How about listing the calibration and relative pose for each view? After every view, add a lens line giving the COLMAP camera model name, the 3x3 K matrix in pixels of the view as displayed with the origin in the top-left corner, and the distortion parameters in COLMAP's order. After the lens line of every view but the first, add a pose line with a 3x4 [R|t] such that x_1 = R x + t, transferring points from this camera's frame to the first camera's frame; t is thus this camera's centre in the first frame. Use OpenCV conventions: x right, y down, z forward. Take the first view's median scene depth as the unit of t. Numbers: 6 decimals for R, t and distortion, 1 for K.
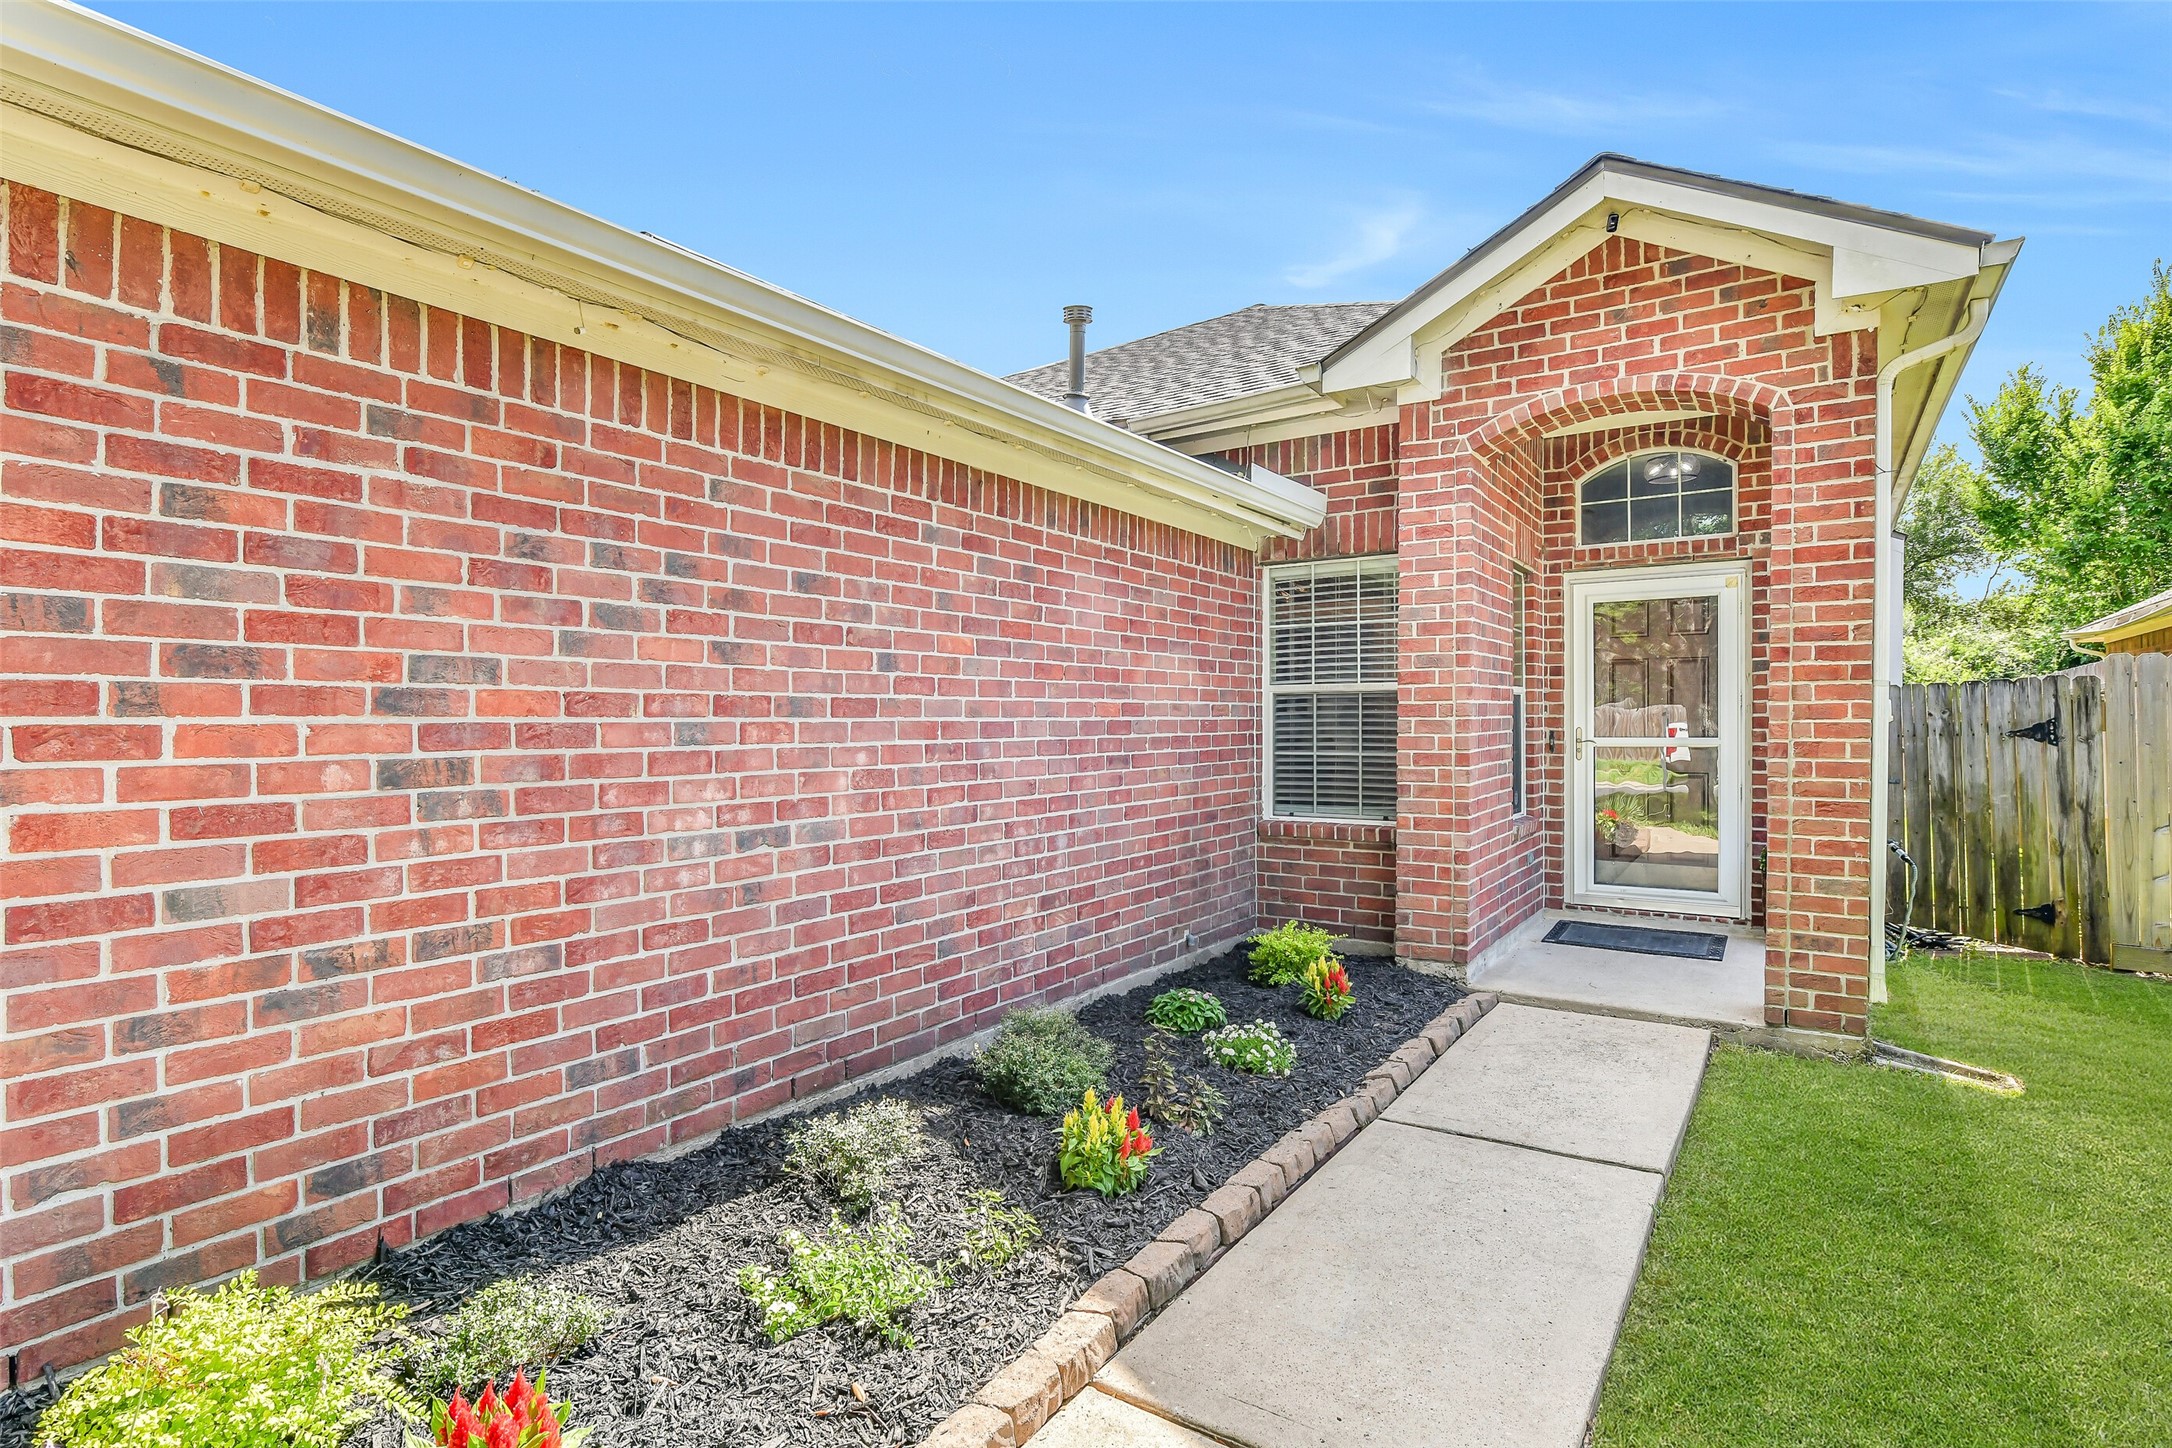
lens RADIAL K [[1110.8, 0, 1086.0], [0, 1110.8, 724.0], [0, 0, 1]] dist [0.003487, 0.000153]
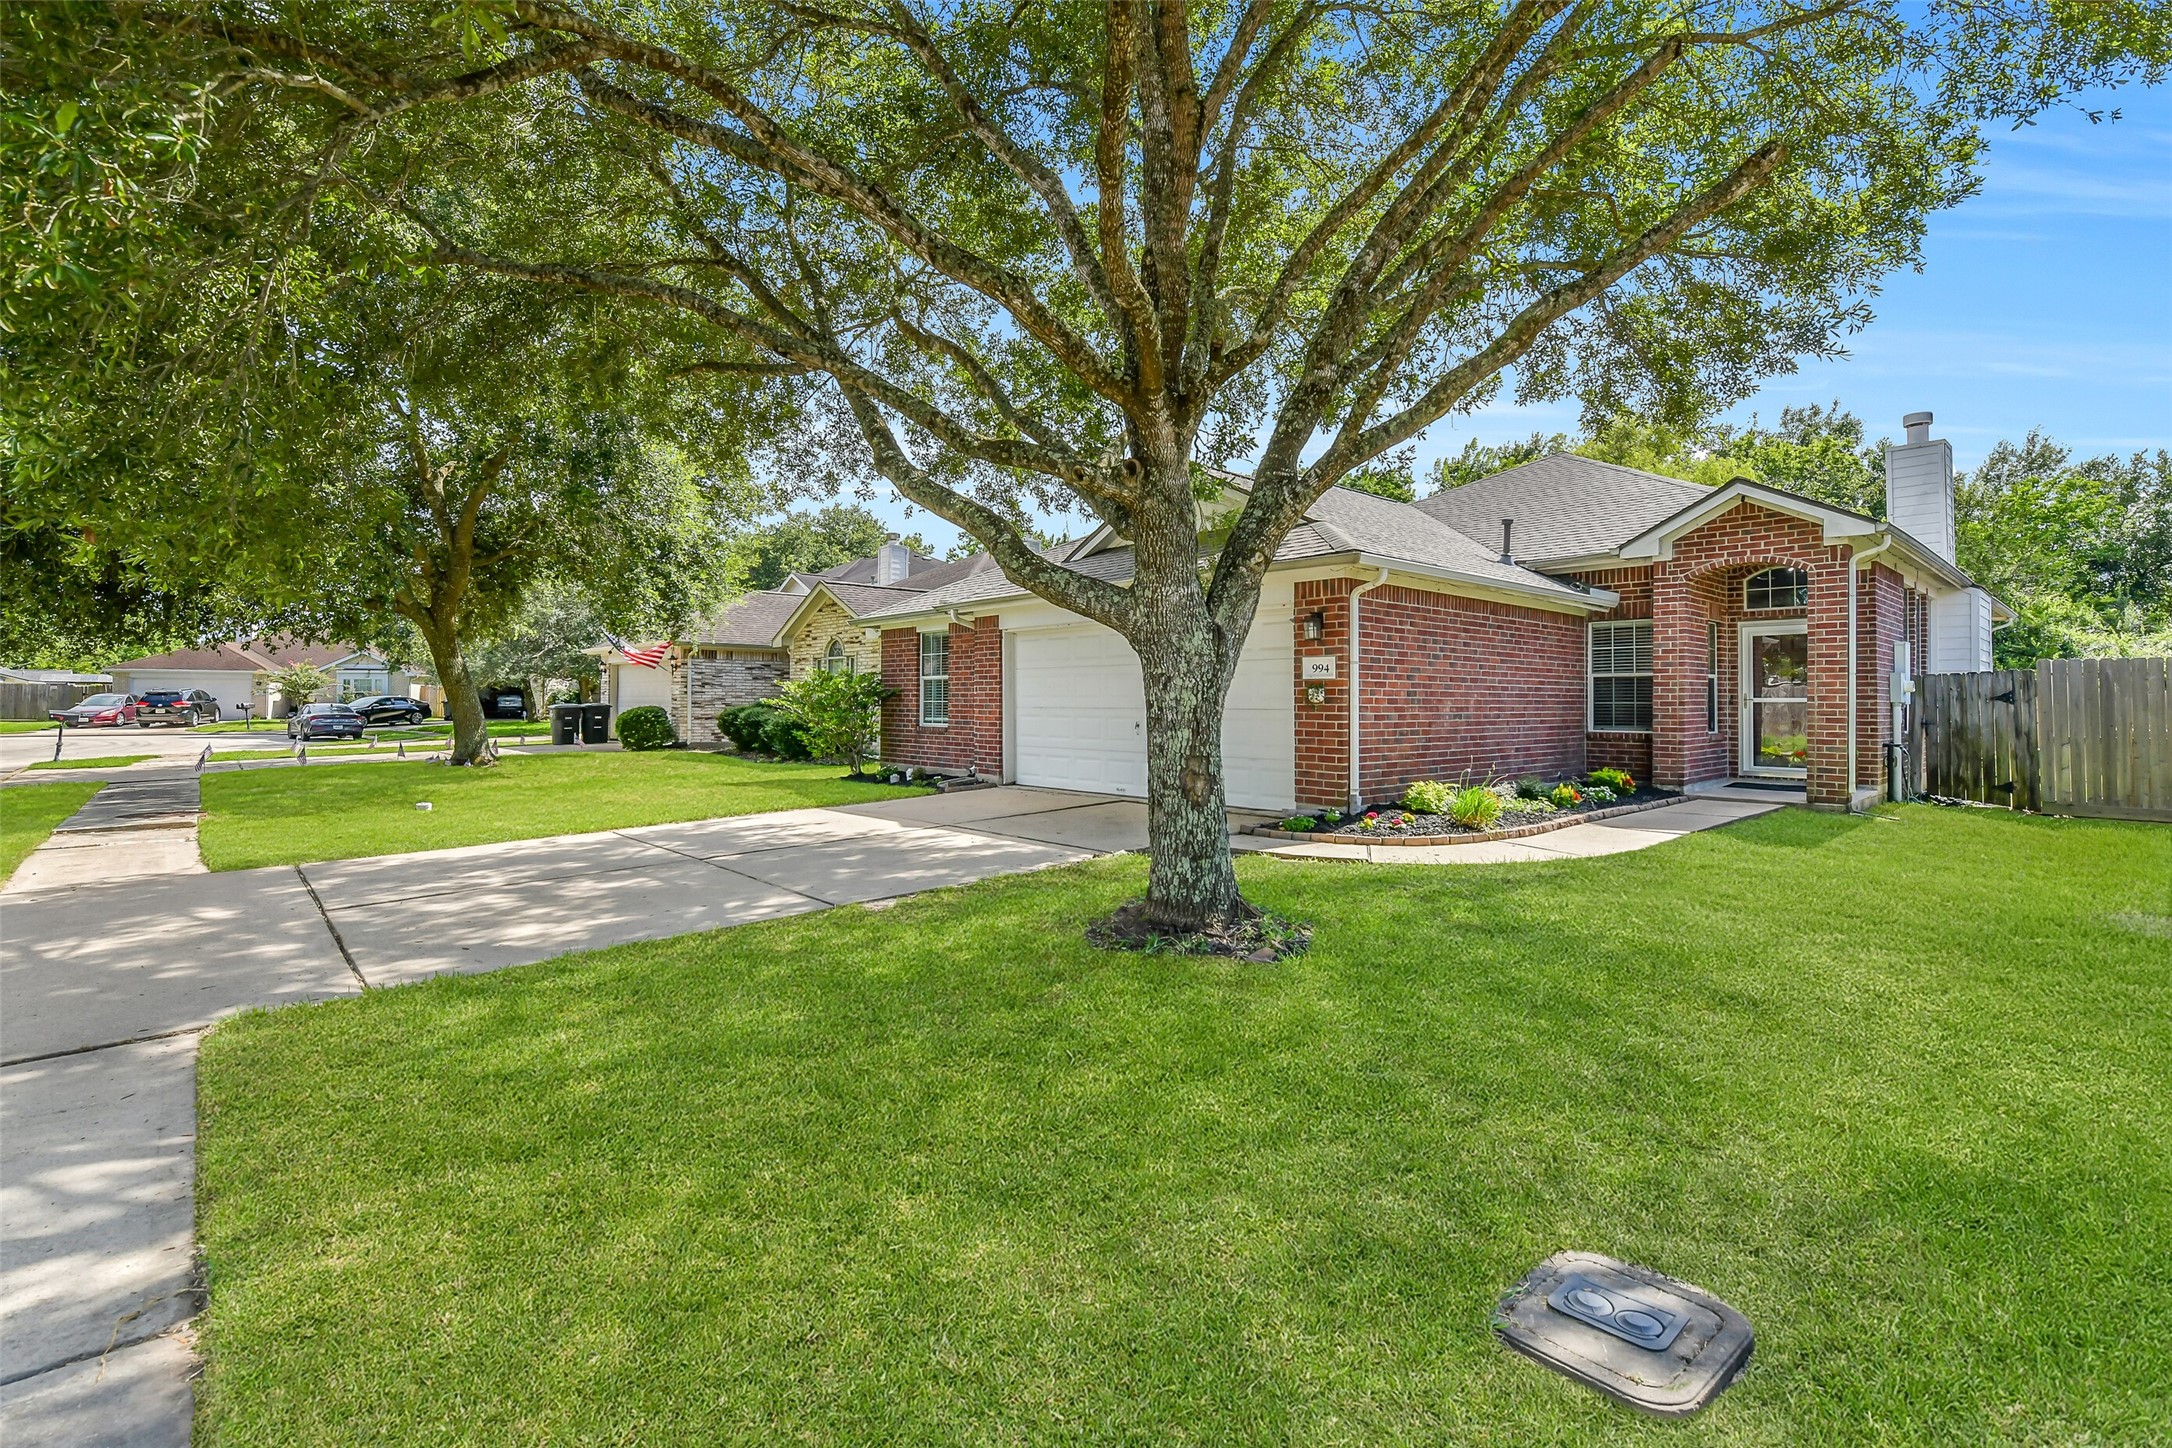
lens RADIAL K [[987.4, 0, 1088.7], [0, 987.4, 686.9], [0, 0, 1]] dist [0.000424, 0.000112]
pose [[0.970826, 0.004673, -0.239741, -0.373541], [-0.009281, 0.999793, -0.018095, 0.041224], [0.239607, 0.019792, 0.970668, -1.301108]]
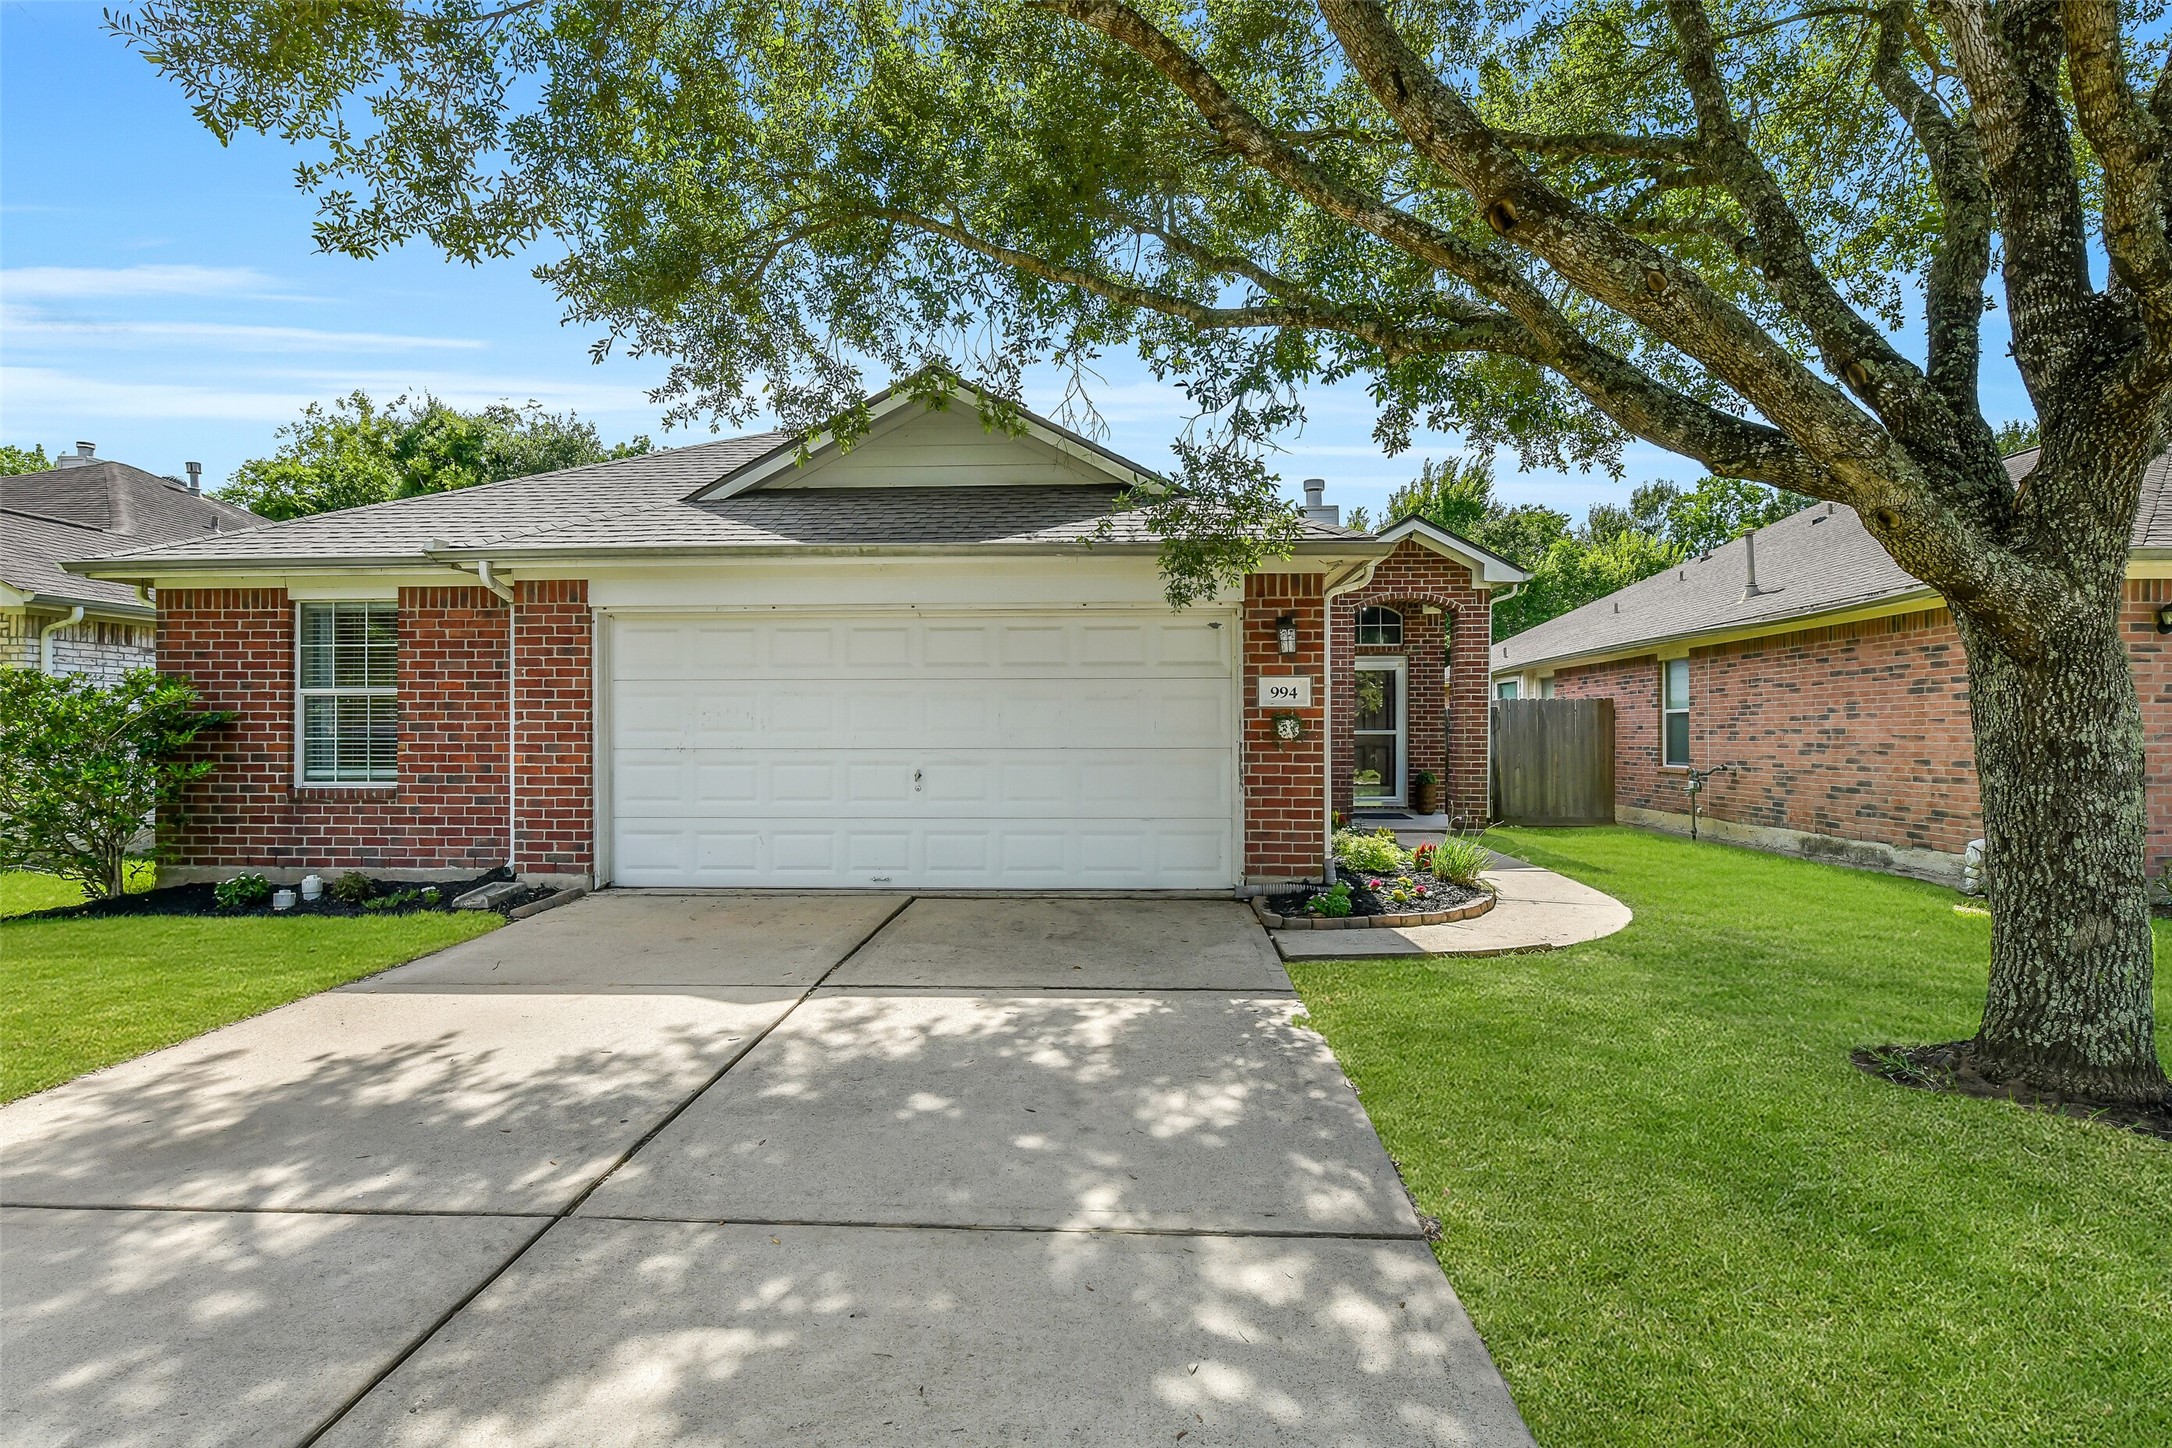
lens RADIAL K [[1110.8, 0, 1086.0], [0, 1110.8, 724.0], [0, 0, 1]] dist [0.003487, 0.000153]
pose [[0.852594, 0.009081, 0.522495, -1.266551], [-0.001421, 0.999886, -0.015059, 0.037156], [-0.522572, 0.012097, 0.852509, -0.696205]]
